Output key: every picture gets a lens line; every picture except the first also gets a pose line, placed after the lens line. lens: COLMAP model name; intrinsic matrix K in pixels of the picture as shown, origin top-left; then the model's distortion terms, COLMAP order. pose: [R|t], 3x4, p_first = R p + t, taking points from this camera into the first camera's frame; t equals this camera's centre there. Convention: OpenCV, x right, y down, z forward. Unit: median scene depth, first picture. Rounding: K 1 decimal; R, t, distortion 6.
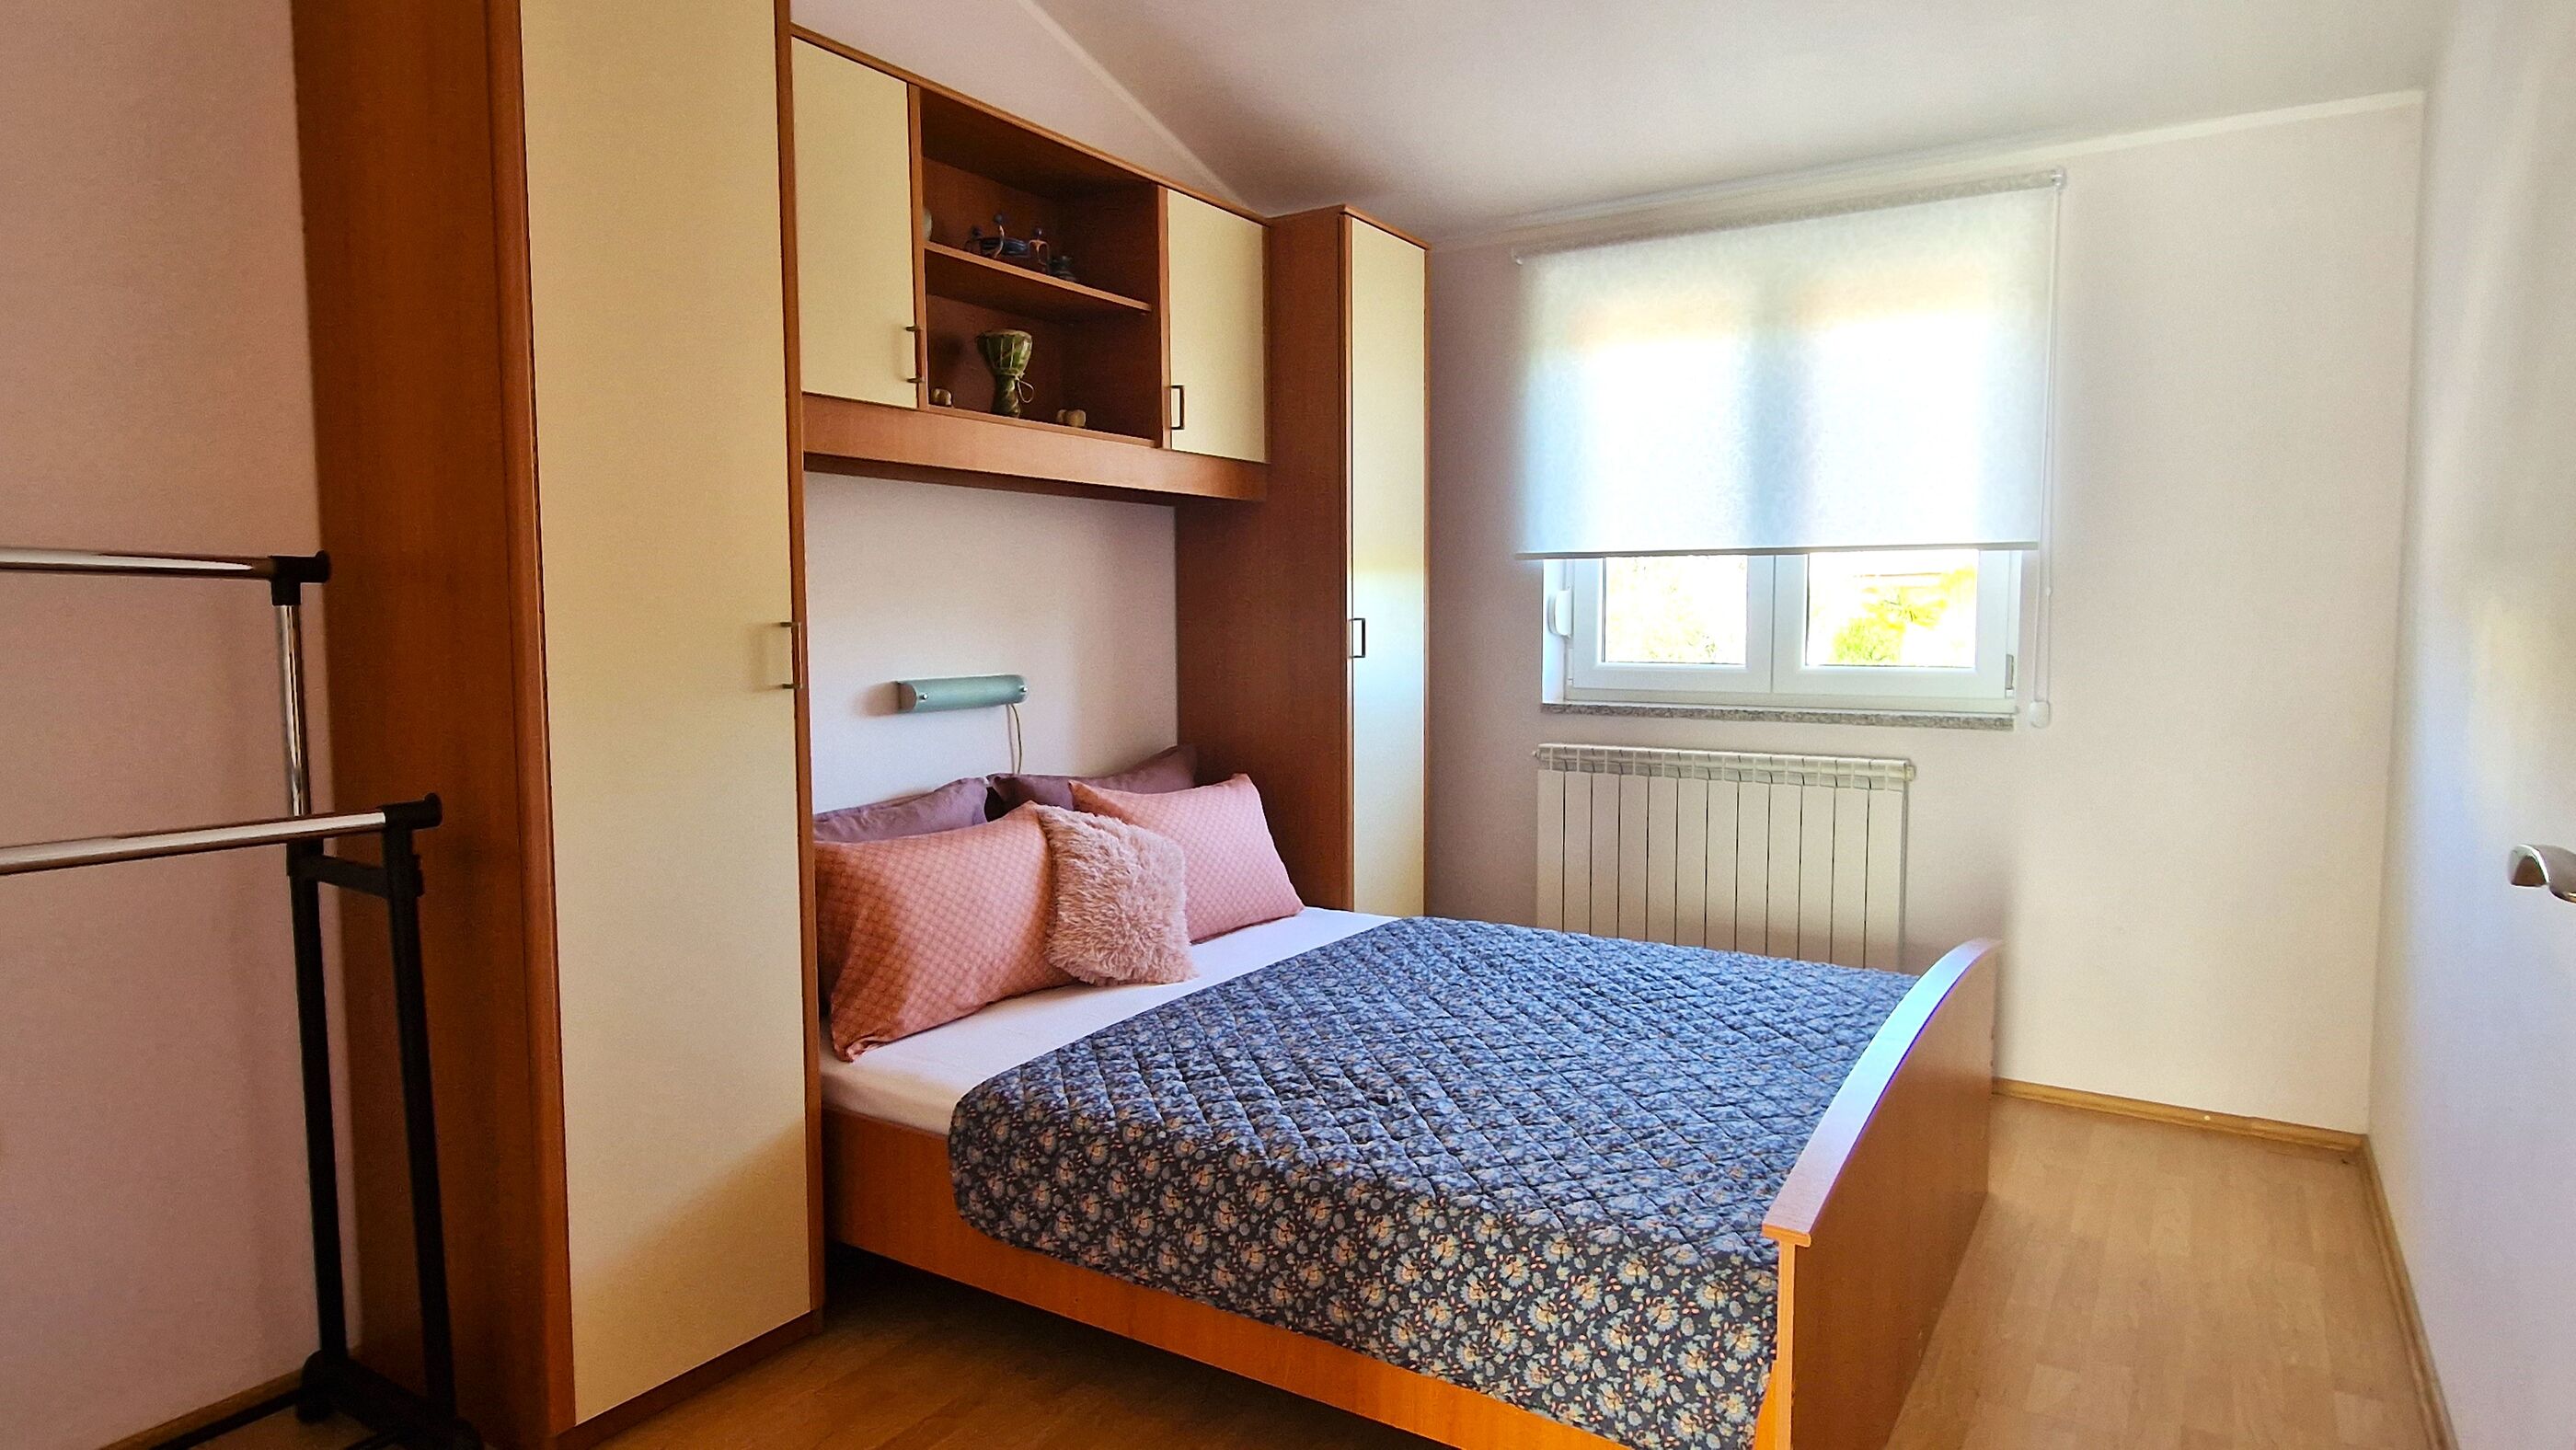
lens RADIAL K [[1442.9, 0, 1261.7], [0, 1442.9, 716.5], [0, 0, 1]] dist [-0.003550, -0.000204]
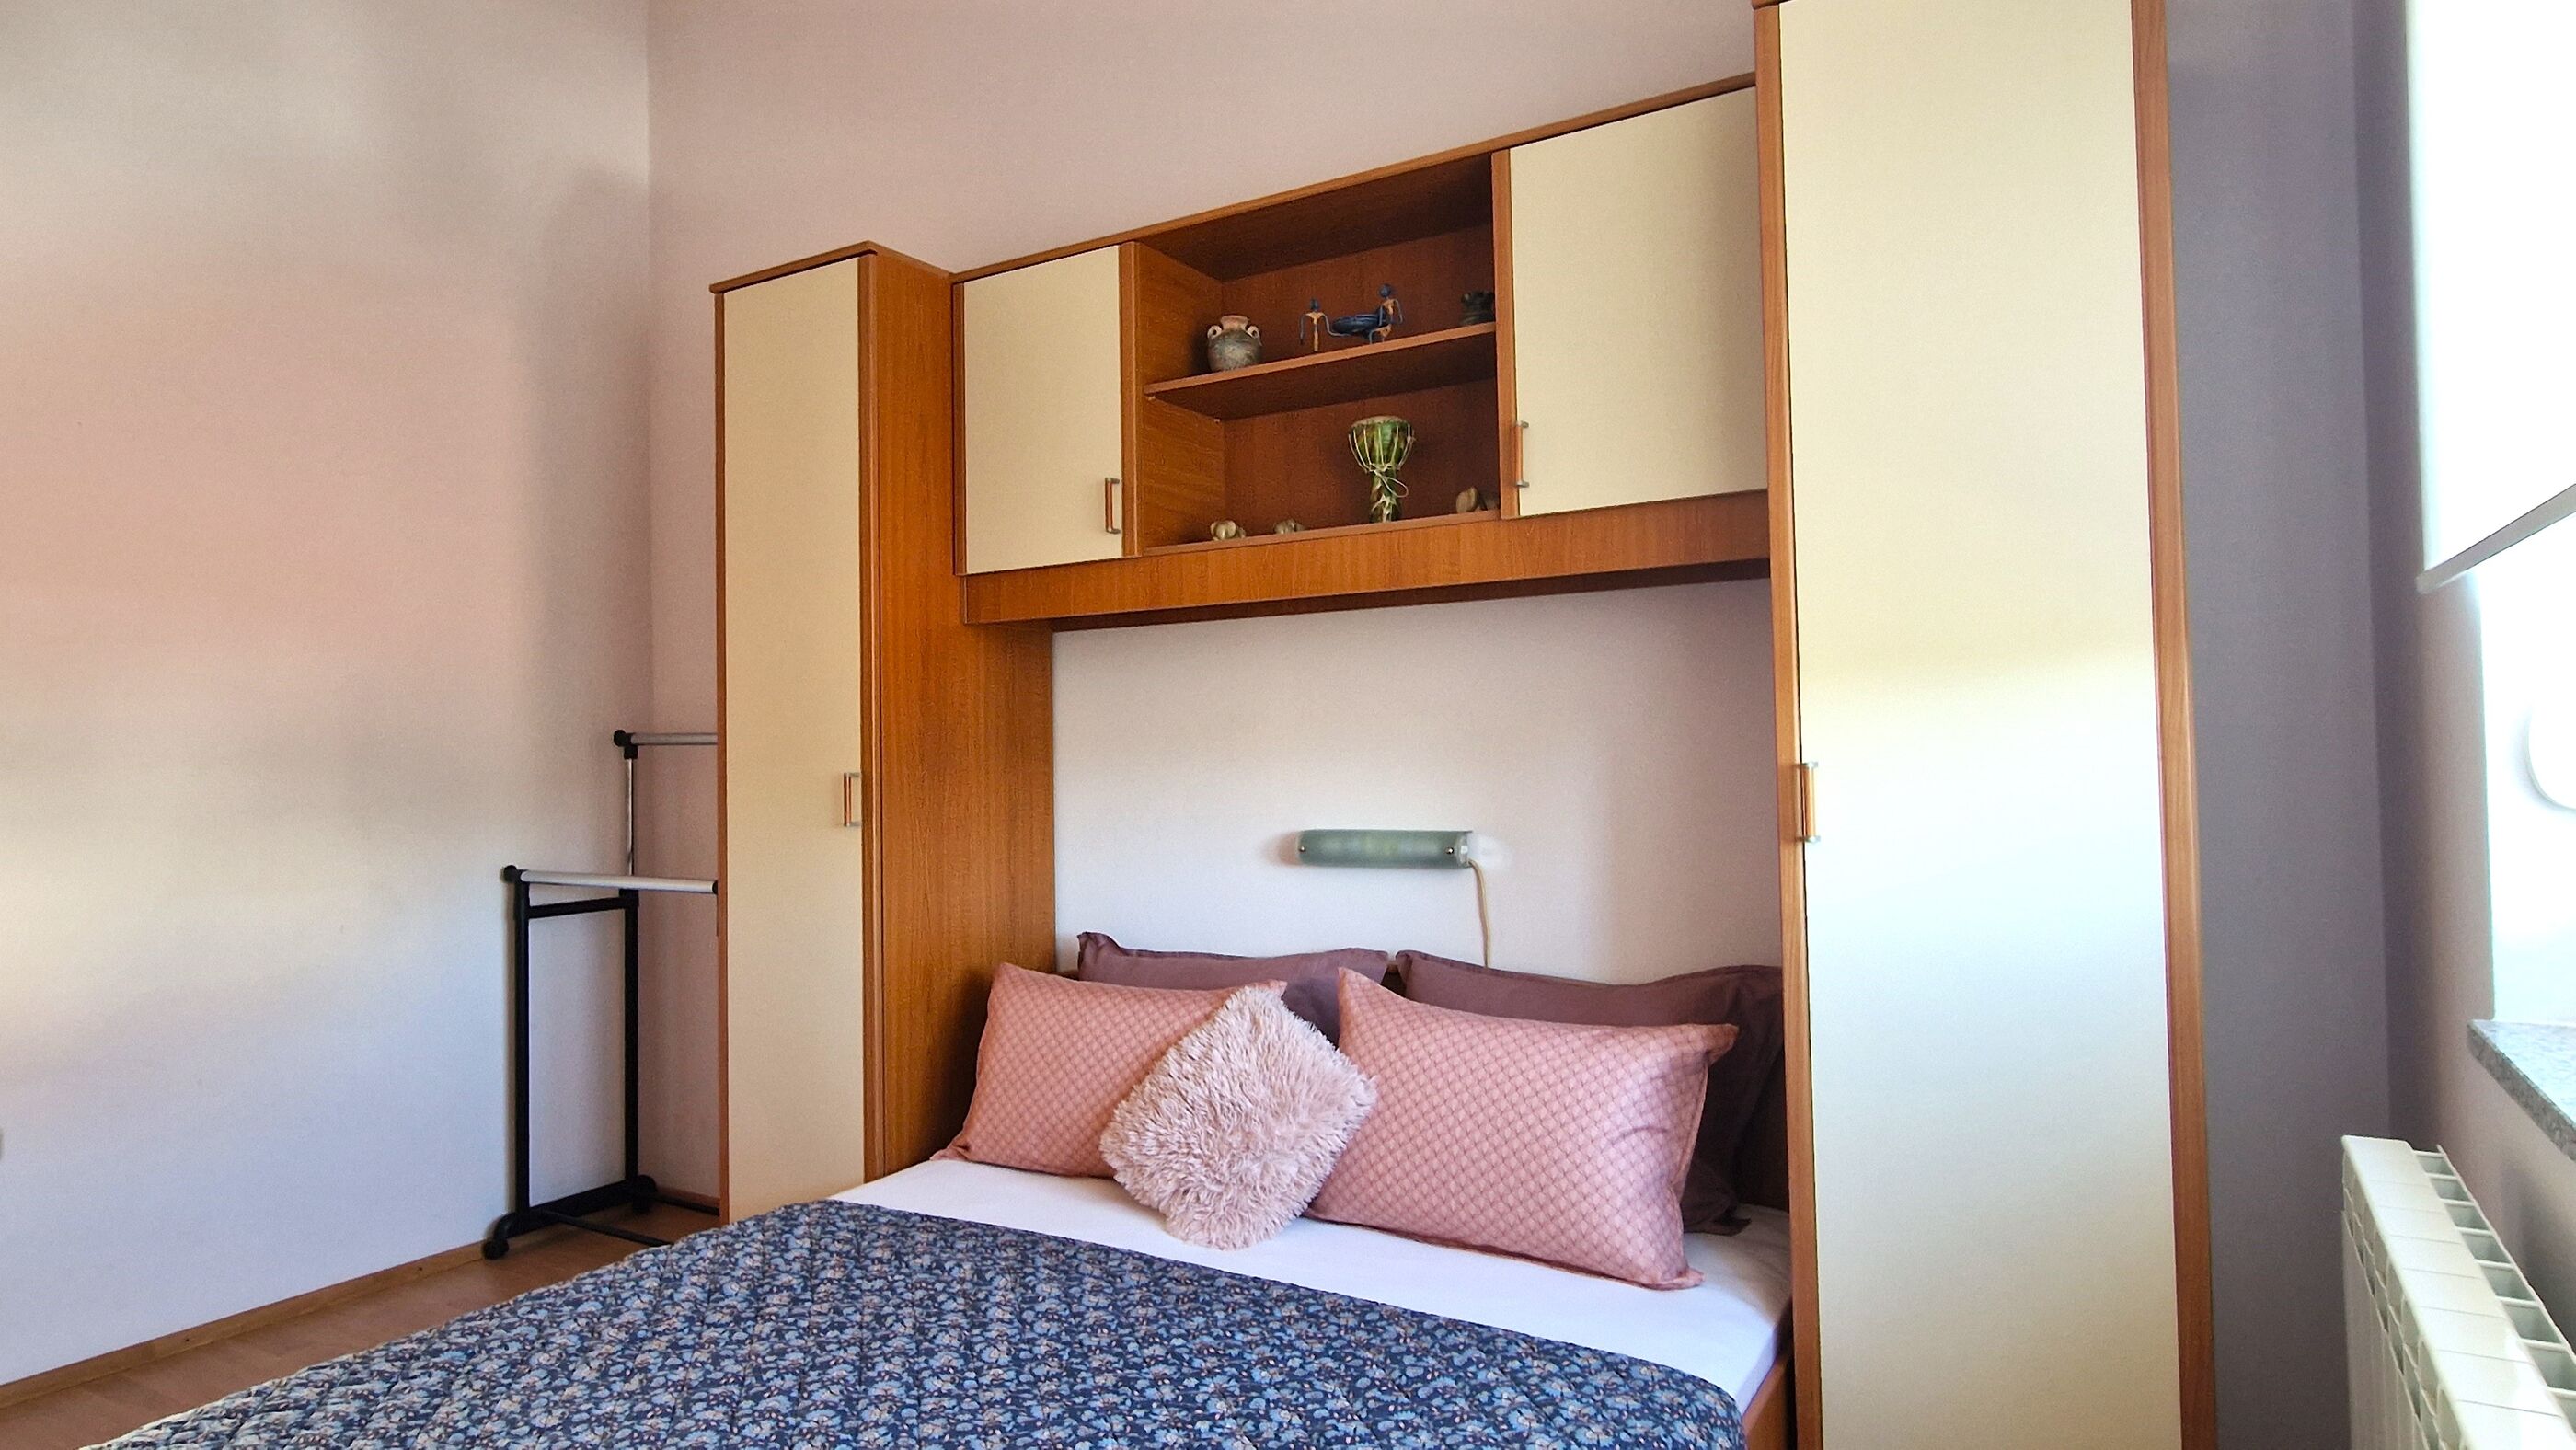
lens RADIAL K [[1324.1, 0, 1285.1], [0, 1324.1, 728.8], [0, 0, 1]] dist [-0.001054, -0.000504]
pose [[0.077834, -0.022882, -0.996704, 0.667601], [-0.060343, 0.997796, -0.027620, -0.071909], [0.995138, 0.062294, 0.076282, 1.021440]]
